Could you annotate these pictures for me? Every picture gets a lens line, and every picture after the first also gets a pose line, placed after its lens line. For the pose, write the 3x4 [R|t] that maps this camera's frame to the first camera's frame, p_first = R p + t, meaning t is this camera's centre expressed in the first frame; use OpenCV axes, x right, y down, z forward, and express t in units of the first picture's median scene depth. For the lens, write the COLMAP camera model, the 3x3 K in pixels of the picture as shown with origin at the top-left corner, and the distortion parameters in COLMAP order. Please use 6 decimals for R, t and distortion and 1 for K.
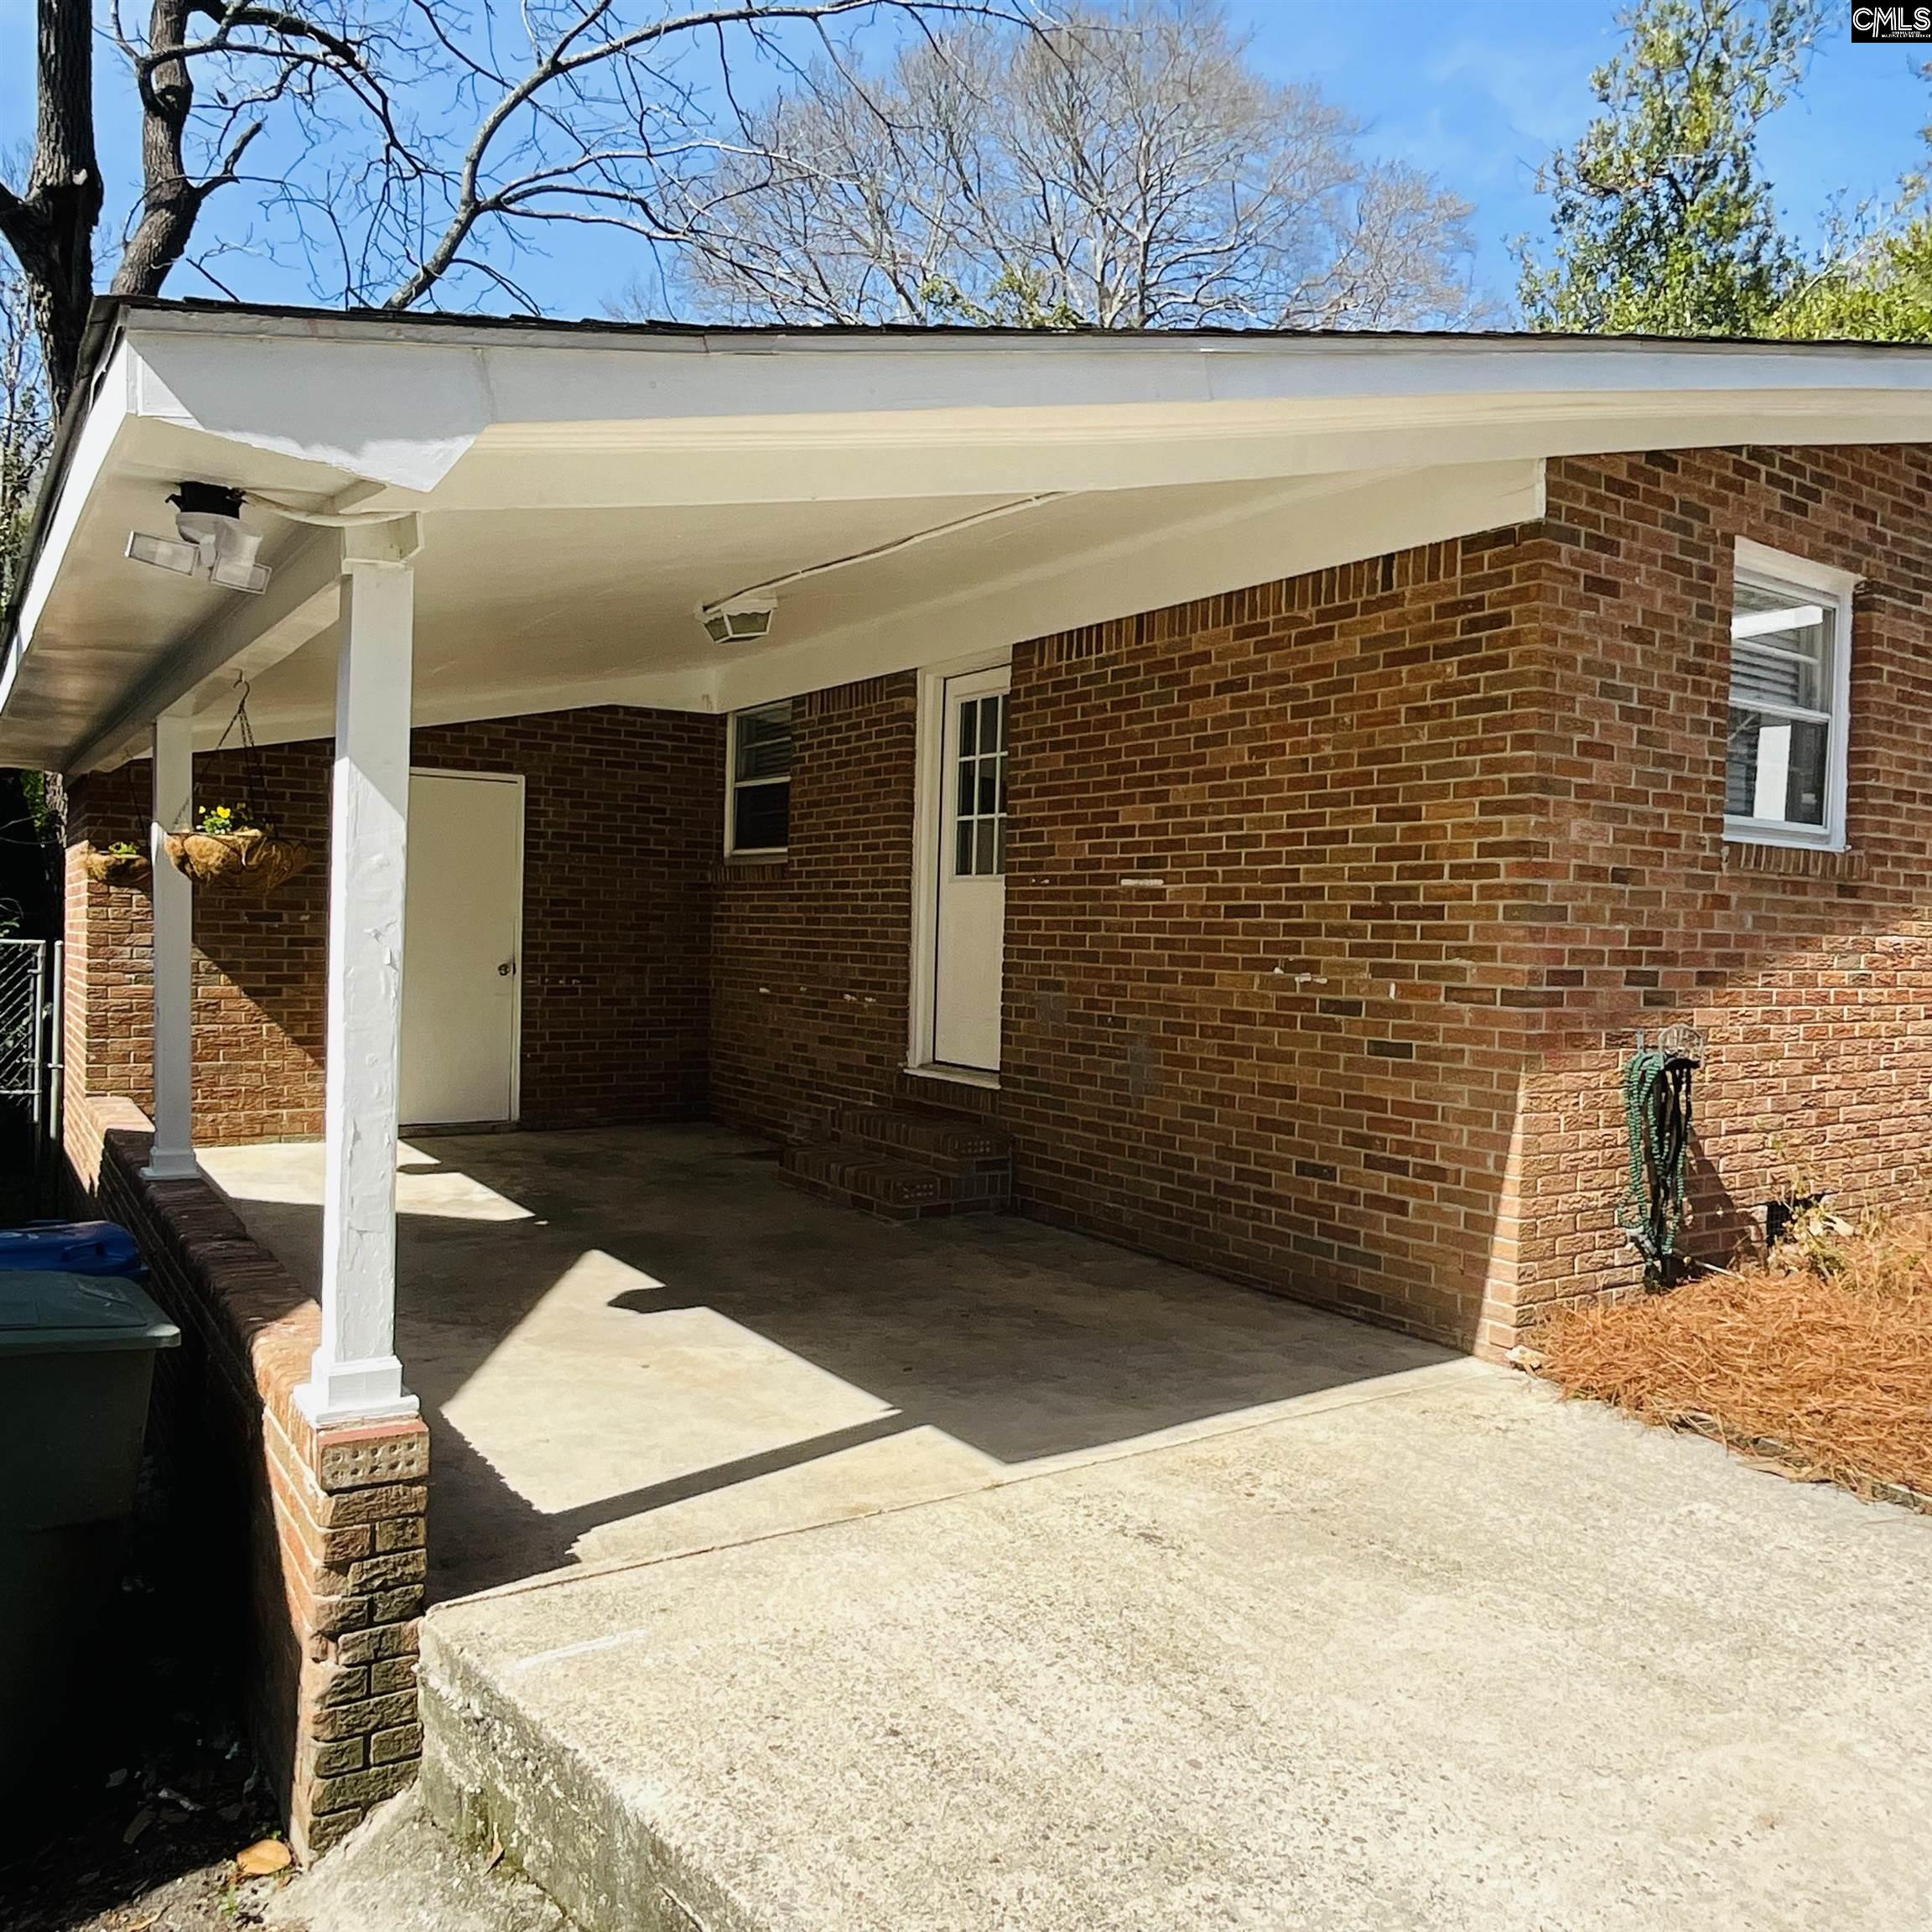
lens RADIAL K [[1525.4, 0, 967.1], [0, 1525.4, 870.8], [0, 0, 1]] dist [-0.003570, -0.003124]
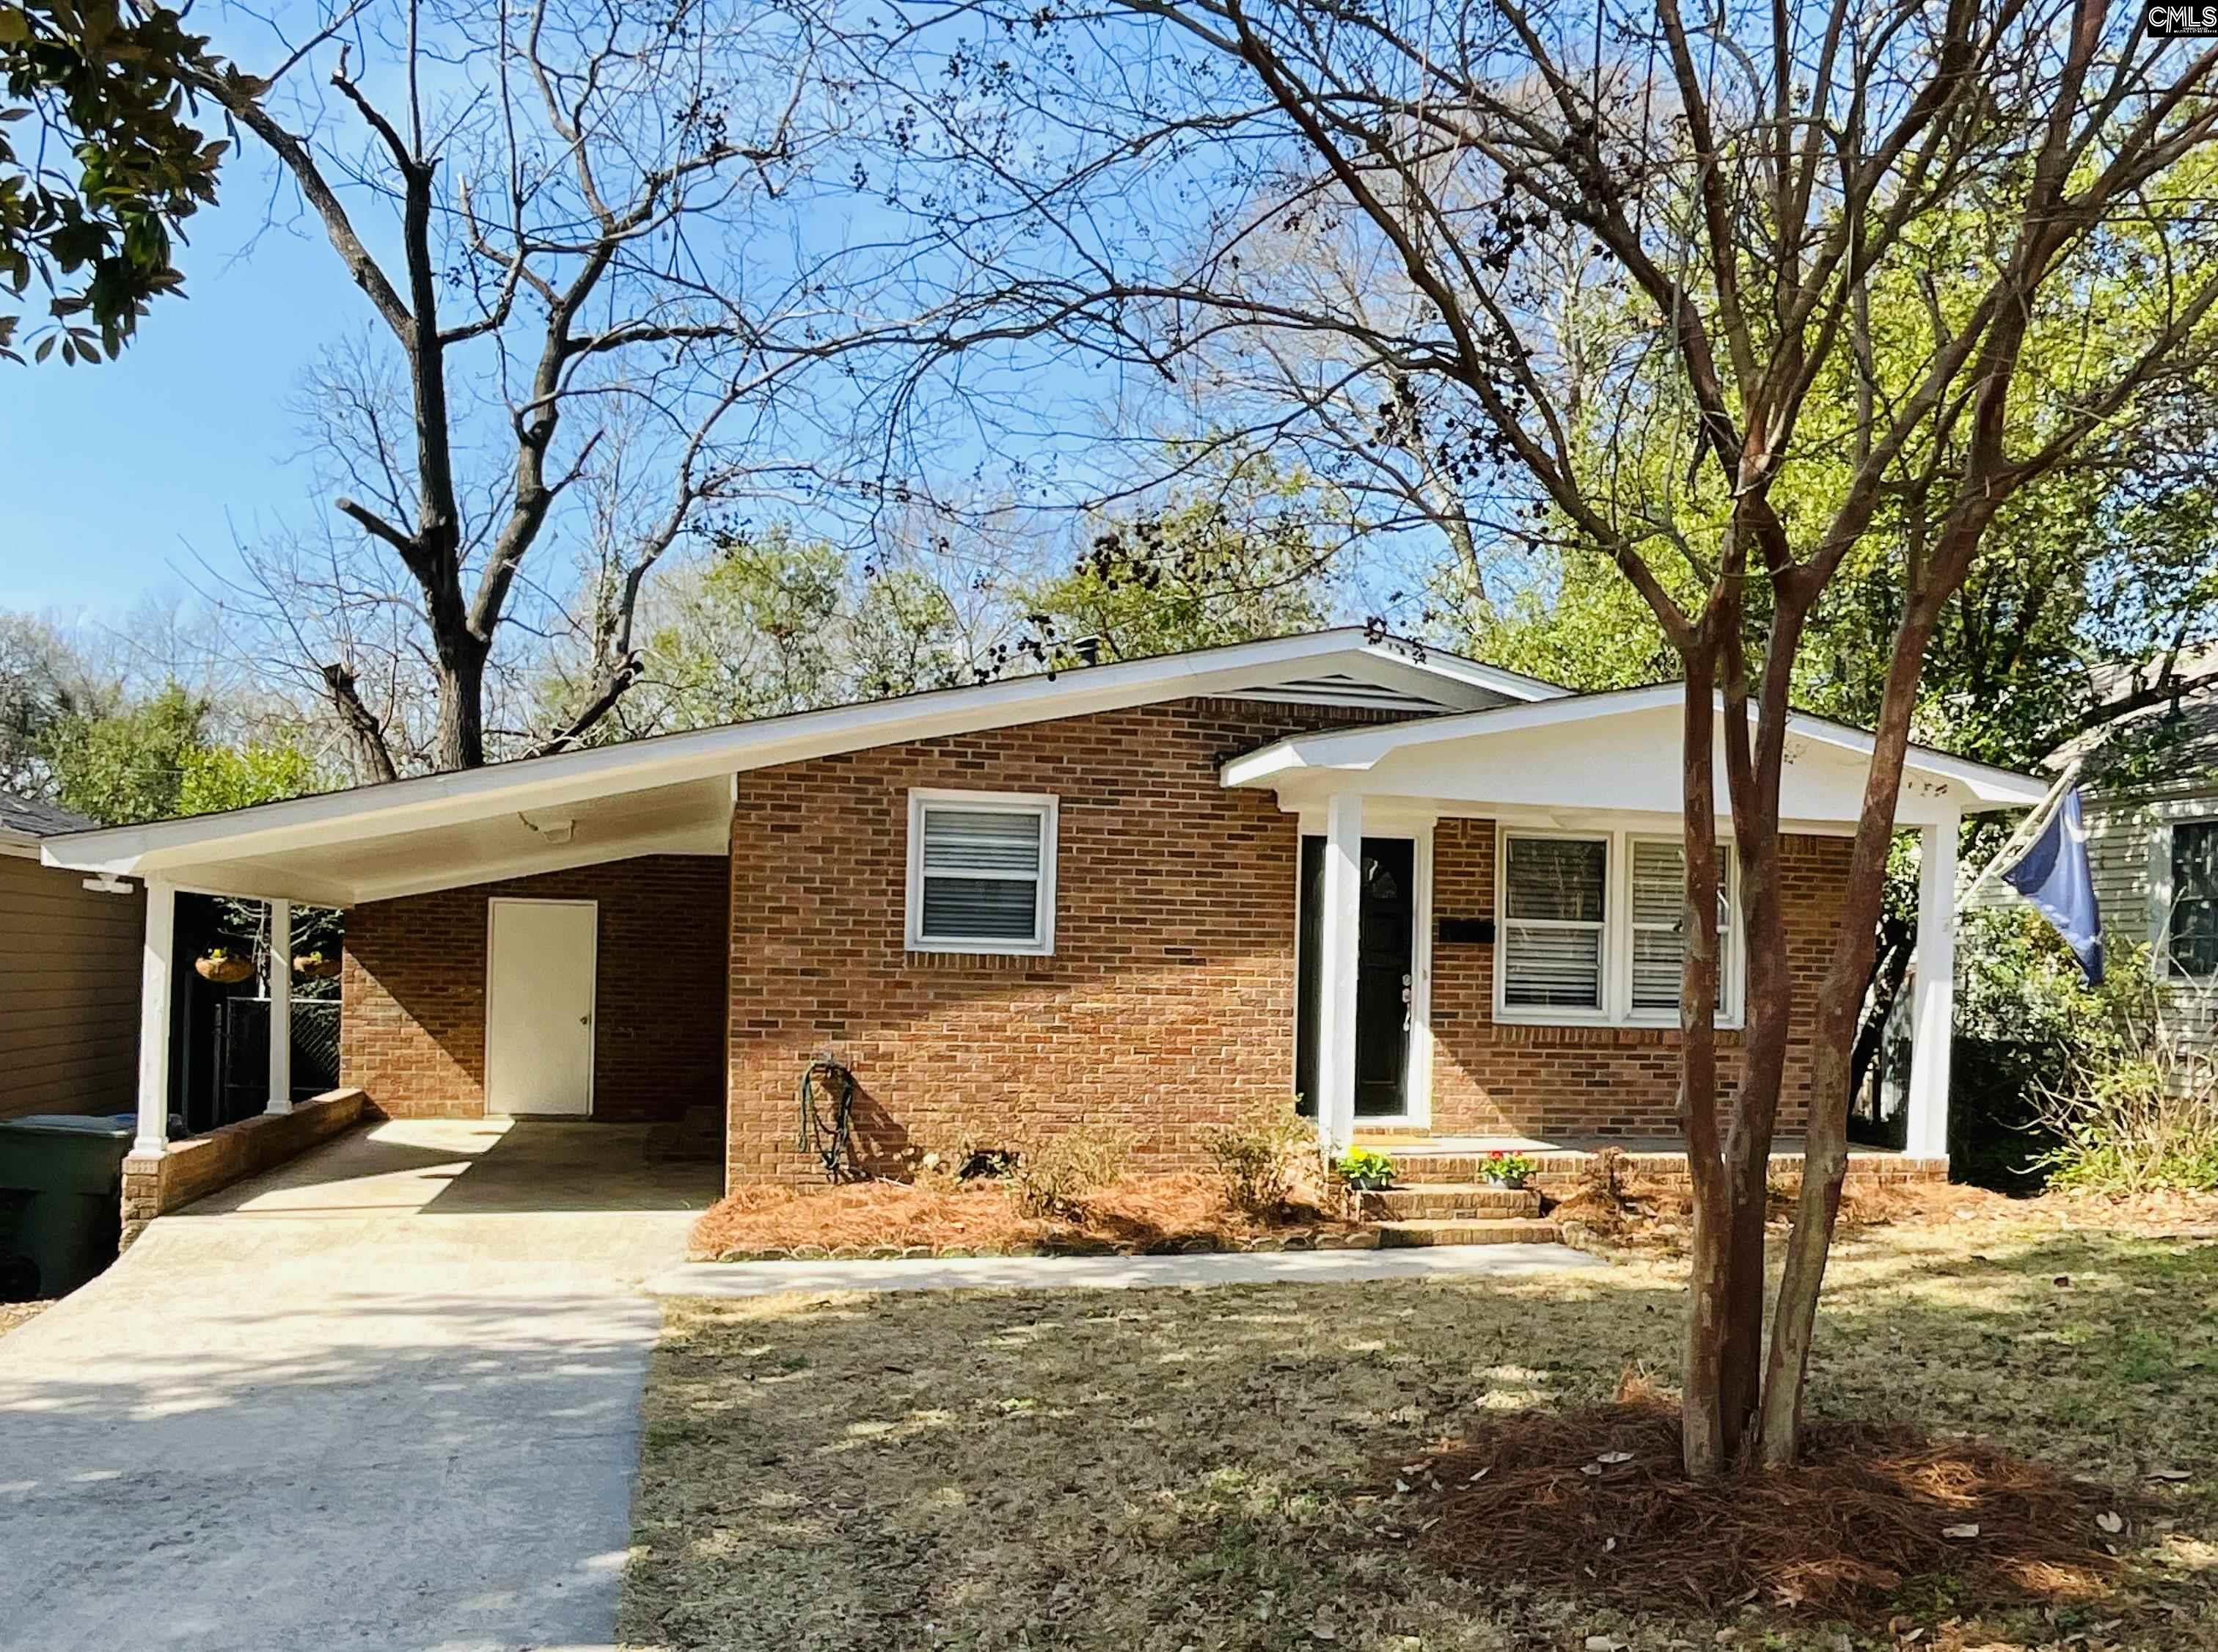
lens RADIAL K [[1714.9, 0, 1109.0], [0, 1714.9, 826.0], [0, 0, 1]] dist [-0.007469, -0.002788]
pose [[0.935118, -0.033379, -0.352761, 0.987101], [0.013521, 0.998189, -0.058609, -0.031599], [0.354078, 0.050037, 0.933876, -0.588586]]
